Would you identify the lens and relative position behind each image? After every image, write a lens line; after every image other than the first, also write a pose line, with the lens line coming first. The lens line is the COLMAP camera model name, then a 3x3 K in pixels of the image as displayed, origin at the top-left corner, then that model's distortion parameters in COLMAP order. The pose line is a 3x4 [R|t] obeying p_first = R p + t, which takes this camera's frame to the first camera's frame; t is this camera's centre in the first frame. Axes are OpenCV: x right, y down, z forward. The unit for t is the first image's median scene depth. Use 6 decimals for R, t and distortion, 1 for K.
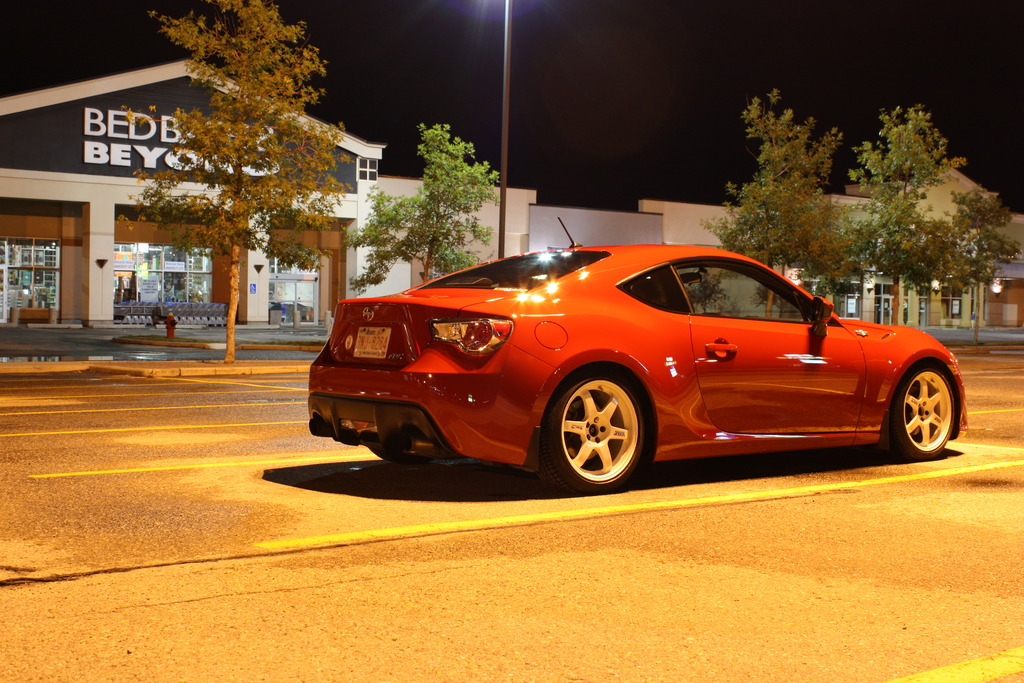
lens RADIAL K [[1579.9, 0, 512.0], [0, 1579.9, 341.5], [0, 0, 1]] dist [-0.163367, -0.021975]
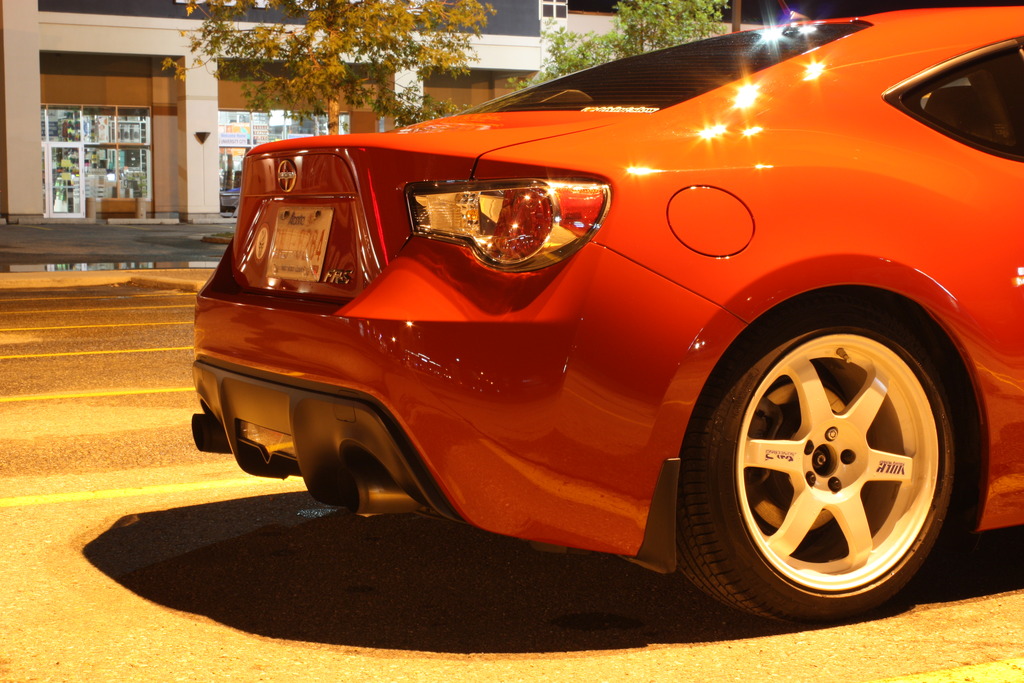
lens RADIAL K [[1719.3, 0, 512.0], [0, 1719.3, 341.5], [0, 0, 1]] dist [-0.001928, -0.049340]
pose [[0.987618, -0.000342, -0.156881, 0.041005], [0.009876, 0.998150, 0.059996, -0.000137], [0.156570, -0.060802, 0.985794, 0.550222]]
